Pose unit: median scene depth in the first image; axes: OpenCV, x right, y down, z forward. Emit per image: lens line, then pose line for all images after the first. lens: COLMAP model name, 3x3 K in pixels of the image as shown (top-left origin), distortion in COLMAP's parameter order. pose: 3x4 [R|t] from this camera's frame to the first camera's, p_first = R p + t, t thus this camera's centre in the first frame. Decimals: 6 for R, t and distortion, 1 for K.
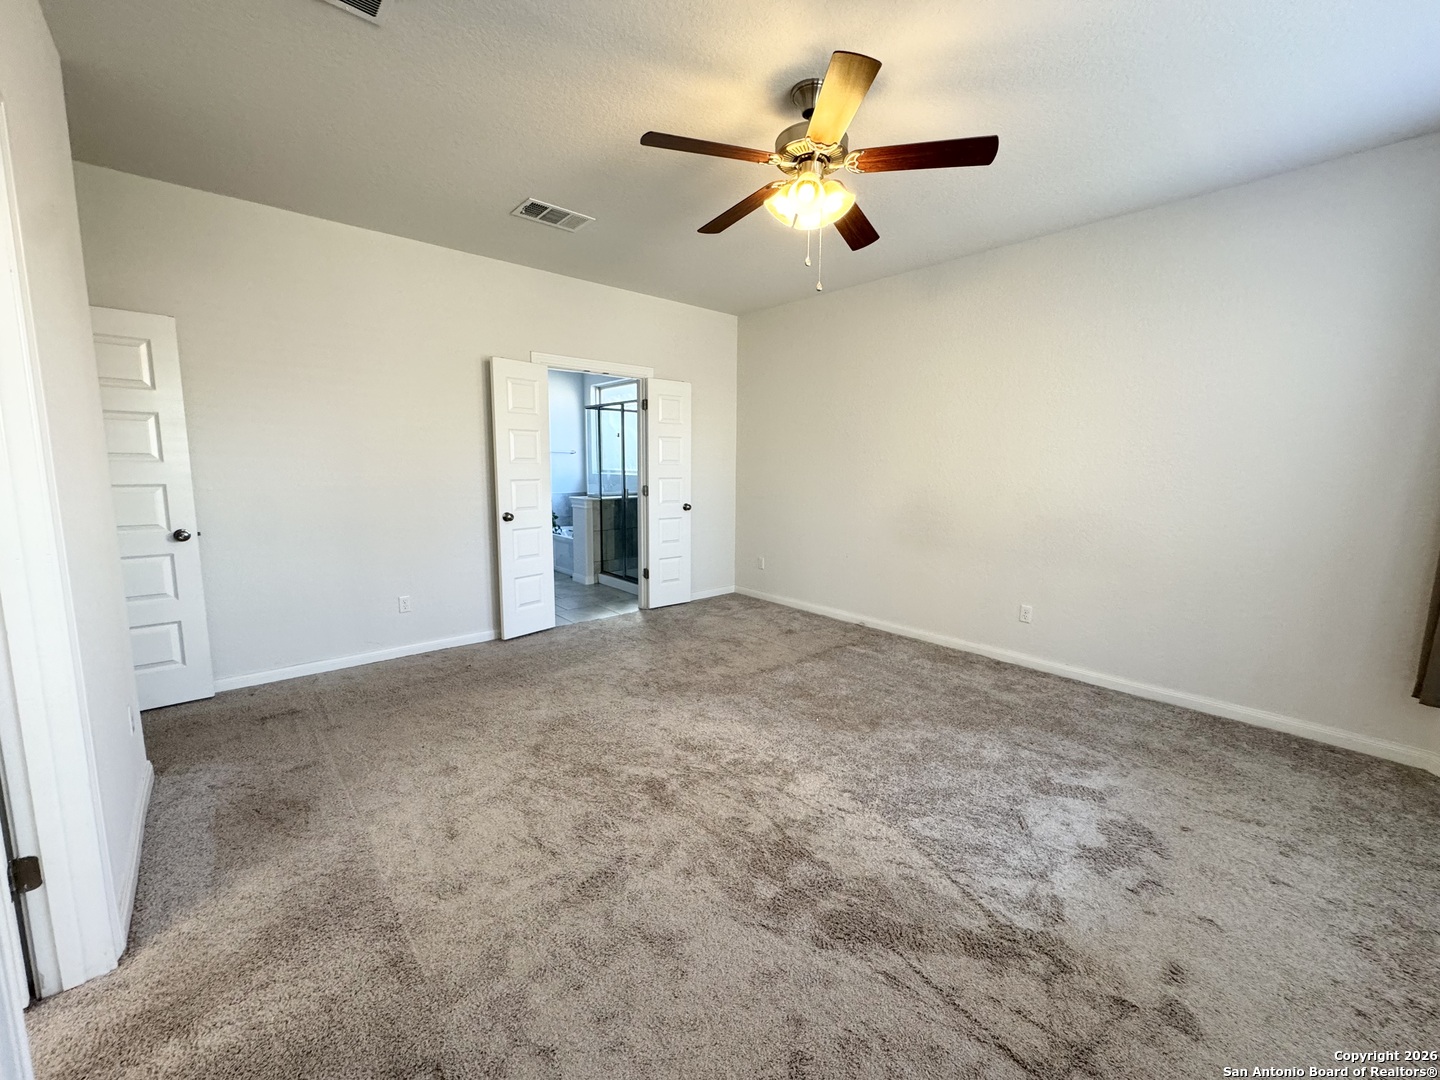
lens RADIAL K [[575.0, 0, 721.1], [0, 575.0, 537.3], [0, 0, 1]] dist [-0.002638, 0.000344]
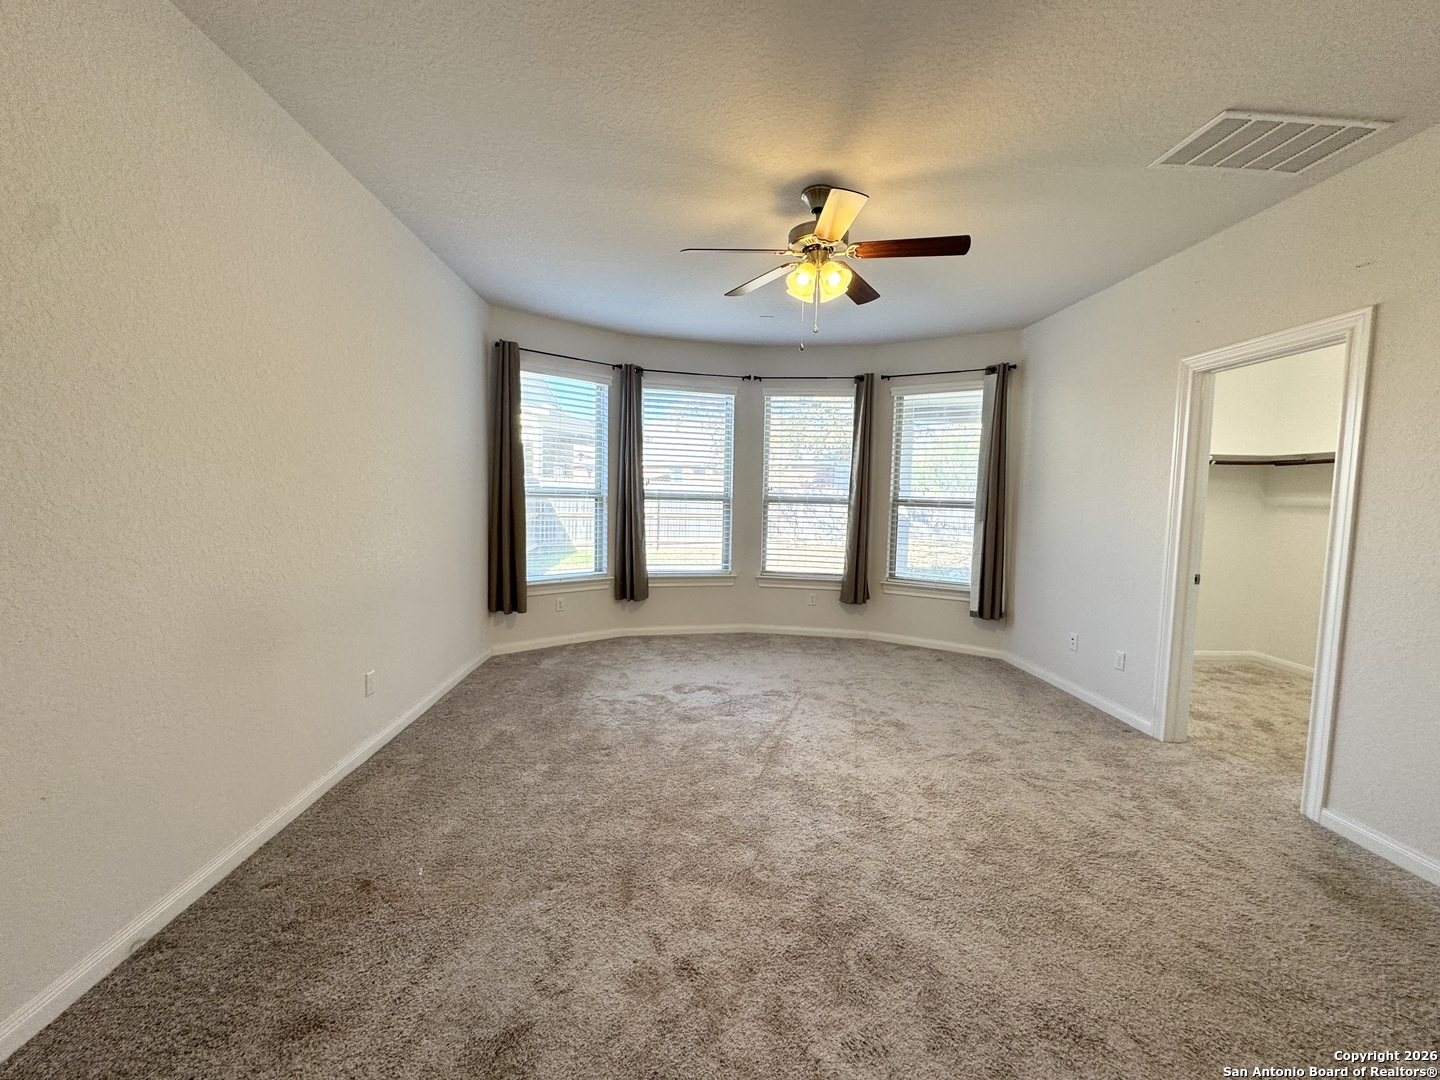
lens RADIAL K [[575.0, 0, 721.1], [0, 575.0, 537.3], [0, 0, 1]] dist [-0.002638, 0.000344]
pose [[-0.782387, -0.075487, 0.618201, -0.489302], [0.051451, 0.981400, 0.184952, -0.299720], [-0.620664, 0.176511, -0.763951, 2.188176]]
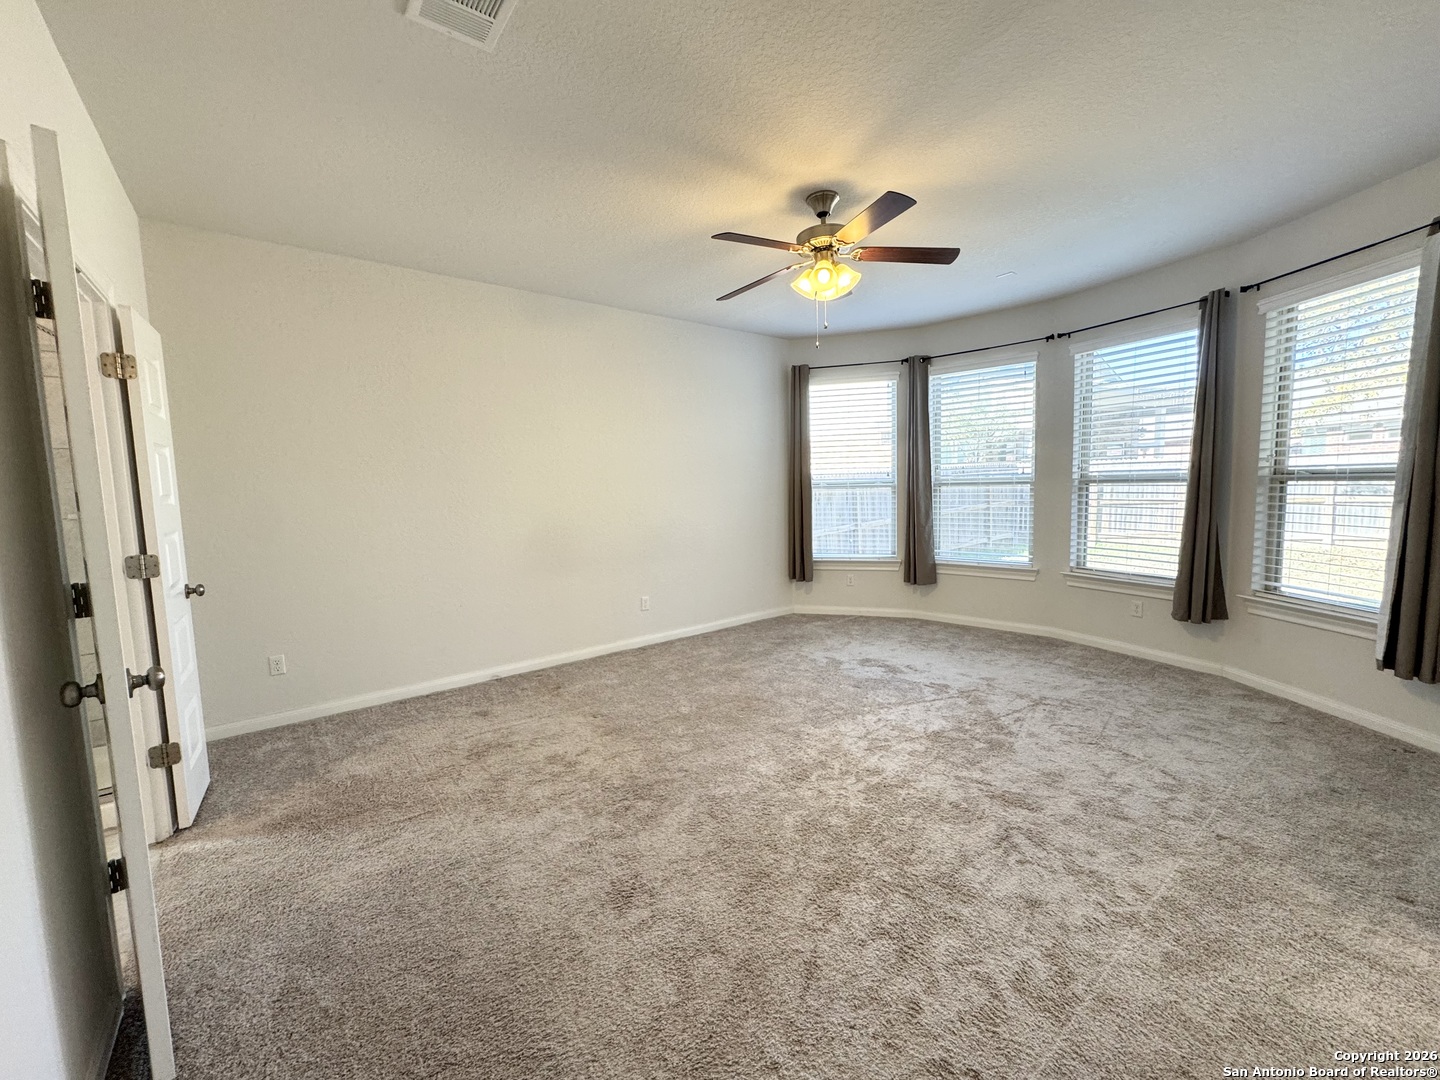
lens RADIAL K [[575.0, 0, 721.1], [0, 575.0, 537.3], [0, 0, 1]] dist [-0.002638, 0.000344]
pose [[0.066898, -0.101720, 0.992561, -1.237193], [0.160184, 0.982981, 0.089942, -0.175151], [-0.984818, 0.152976, 0.082053, 1.231979]]
